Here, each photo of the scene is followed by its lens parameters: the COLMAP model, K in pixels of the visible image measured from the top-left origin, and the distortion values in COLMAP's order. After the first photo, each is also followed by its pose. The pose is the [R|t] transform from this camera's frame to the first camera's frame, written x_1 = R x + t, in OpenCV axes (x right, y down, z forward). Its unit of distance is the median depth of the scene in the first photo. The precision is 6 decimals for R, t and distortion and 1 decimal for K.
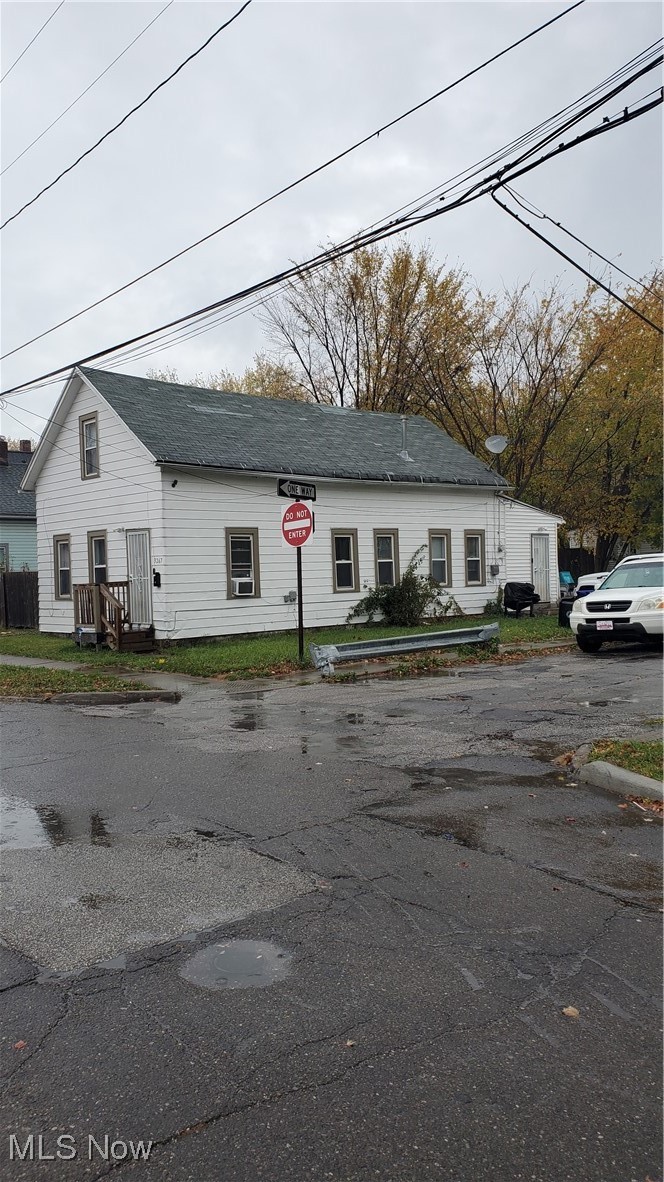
lens RADIAL K [[933.0, 0, 337.3], [0, 933.0, 584.2], [0, 0, 1]] dist [0.119498, -0.002282]
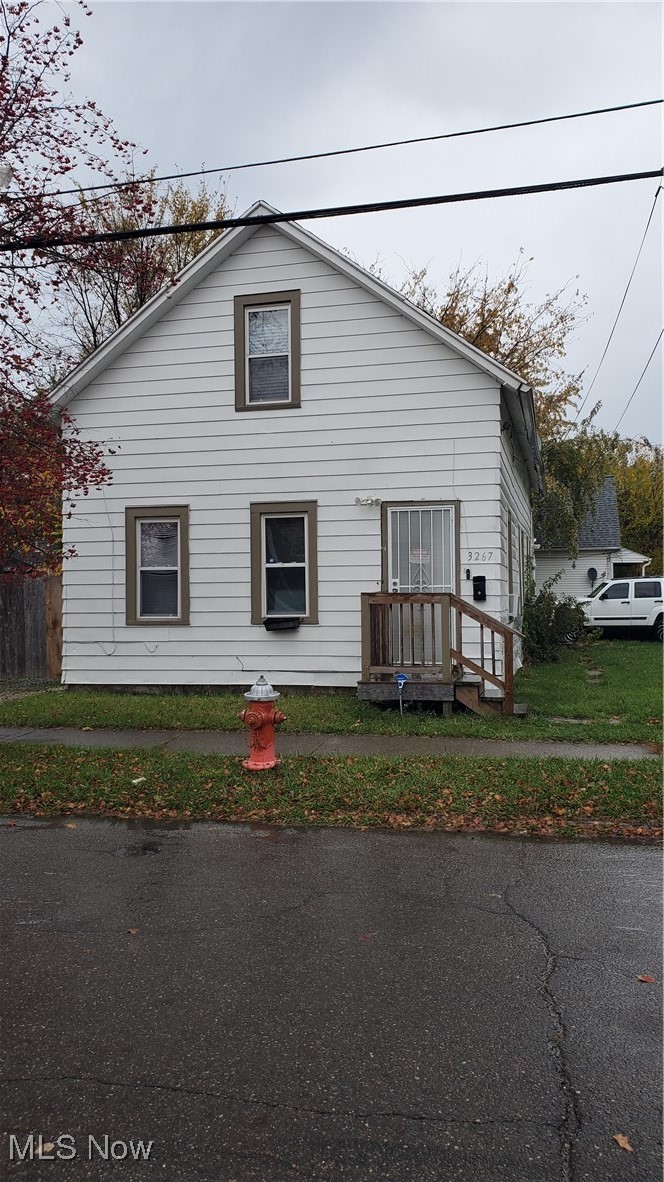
lens RADIAL K [[933.0, 0, 333.0], [0, 933.0, 592.7], [0, 0, 1]] dist [0.119498, -0.002282]
pose [[0.830738, 0.023620, 0.556162, -0.545340], [-0.007295, 0.999476, -0.031551, 0.015392], [-0.556615, 0.022153, 0.830475, 0.520821]]
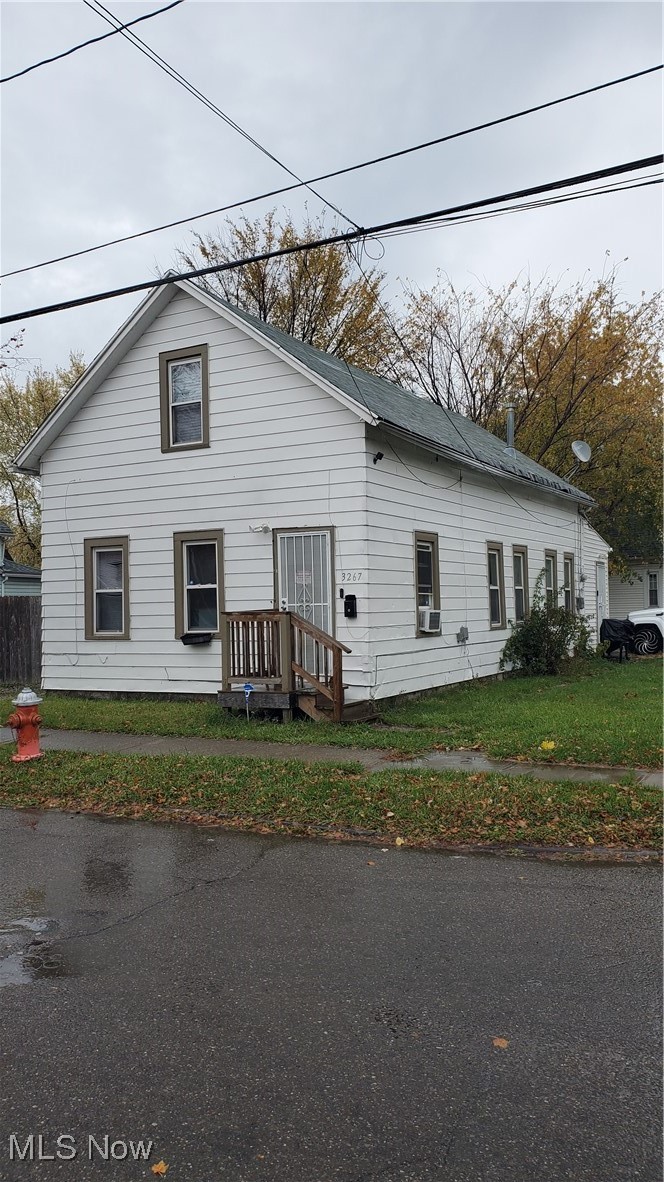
lens RADIAL K [[933.0, 0, 329.1], [0, 933.0, 595.7], [0, 0, 1]] dist [0.119498, -0.002282]
pose [[0.947240, 0.015250, 0.320162, -0.376624], [-0.004196, 0.999372, -0.035188, 0.009377], [-0.320497, 0.031988, 0.946709, 0.371388]]
